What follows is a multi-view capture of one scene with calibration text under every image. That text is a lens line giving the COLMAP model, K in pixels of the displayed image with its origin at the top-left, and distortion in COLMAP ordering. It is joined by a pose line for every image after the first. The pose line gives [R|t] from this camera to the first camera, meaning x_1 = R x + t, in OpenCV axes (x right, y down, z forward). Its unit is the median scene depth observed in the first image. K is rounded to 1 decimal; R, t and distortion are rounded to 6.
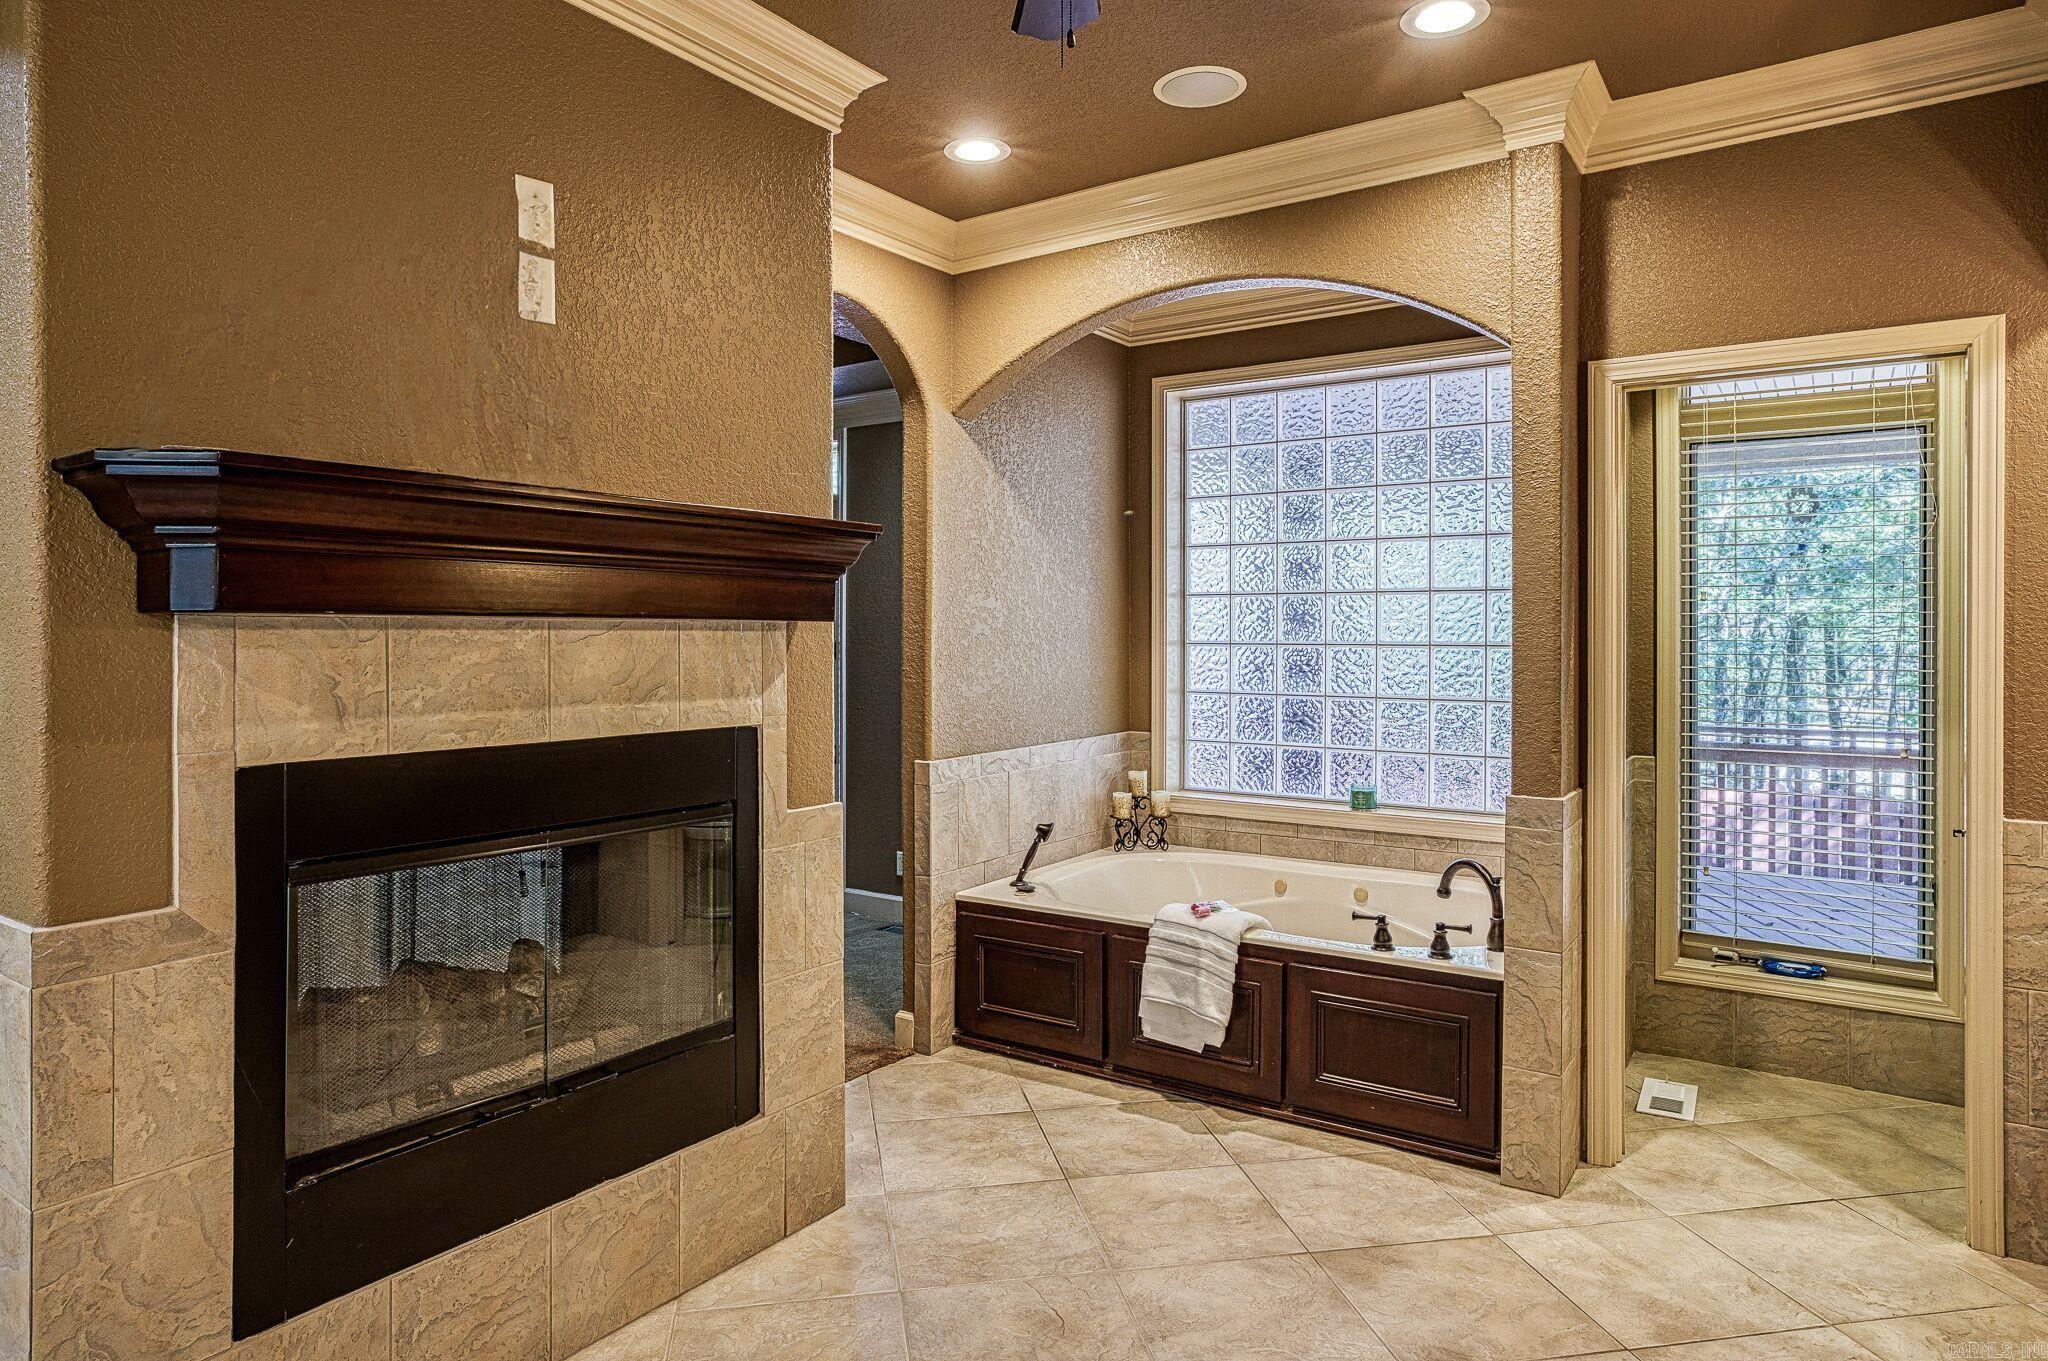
lens RADIAL K [[1179.3, 0, 993.9], [0, 1179.3, 630.3], [0, 0, 1]] dist [-0.016997, 0.012535]
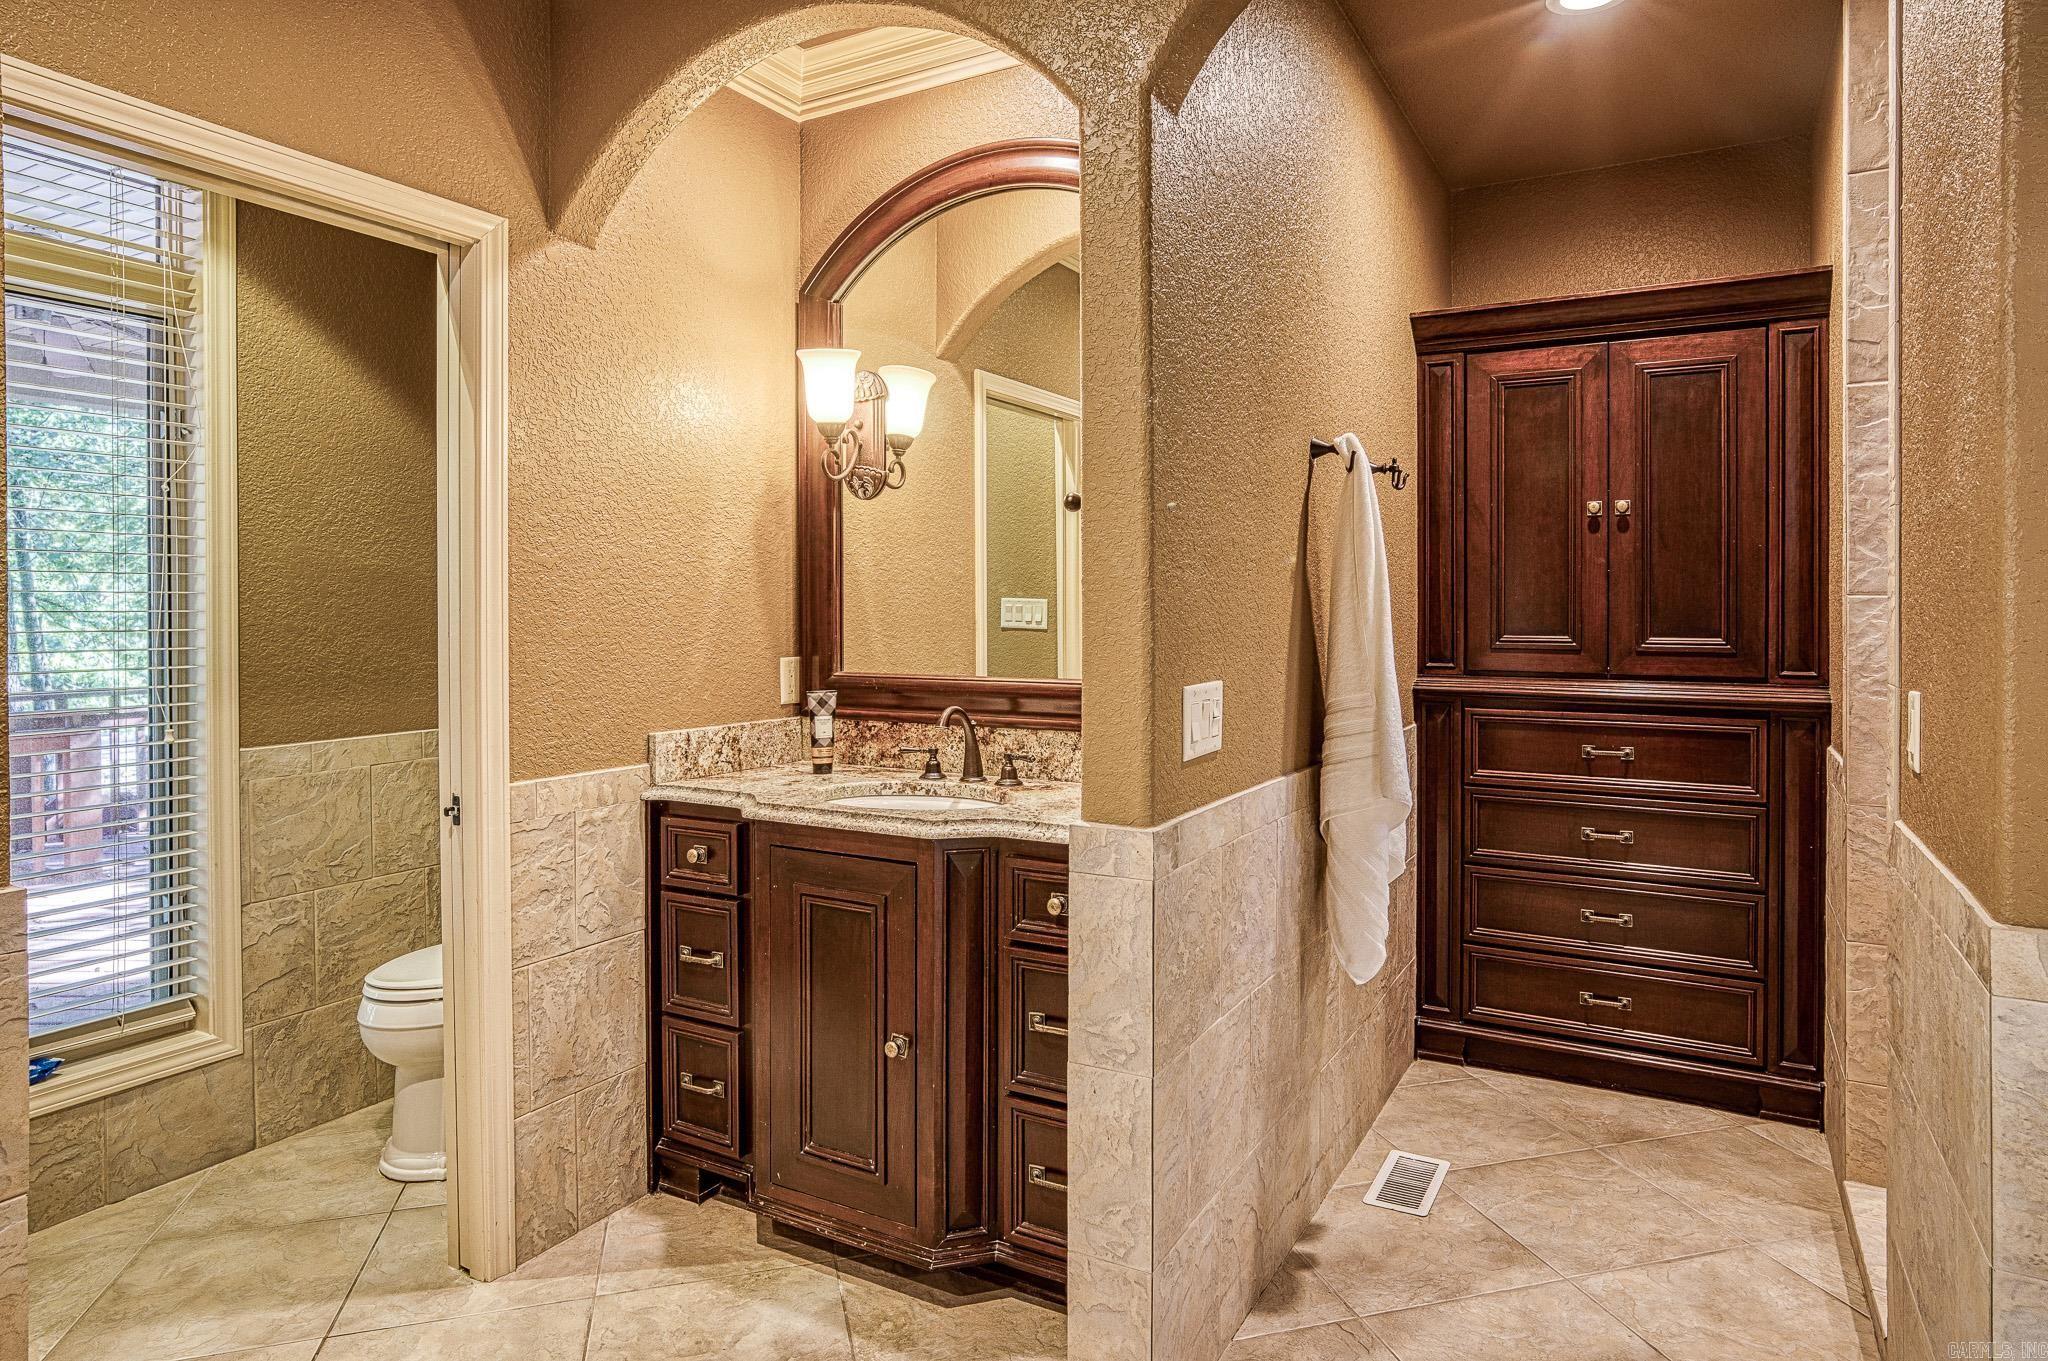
lens RADIAL K [[1179.3, 0, 1060.8], [0, 1179.3, 614.5], [0, 0, 1]] dist [-0.016997, 0.012535]
pose [[-0.113108, -0.006607, 0.993561, -0.035421], [-0.000821, 0.999978, 0.006557, 0.011787], [-0.993582, -0.000074, -0.113110, 0.316073]]
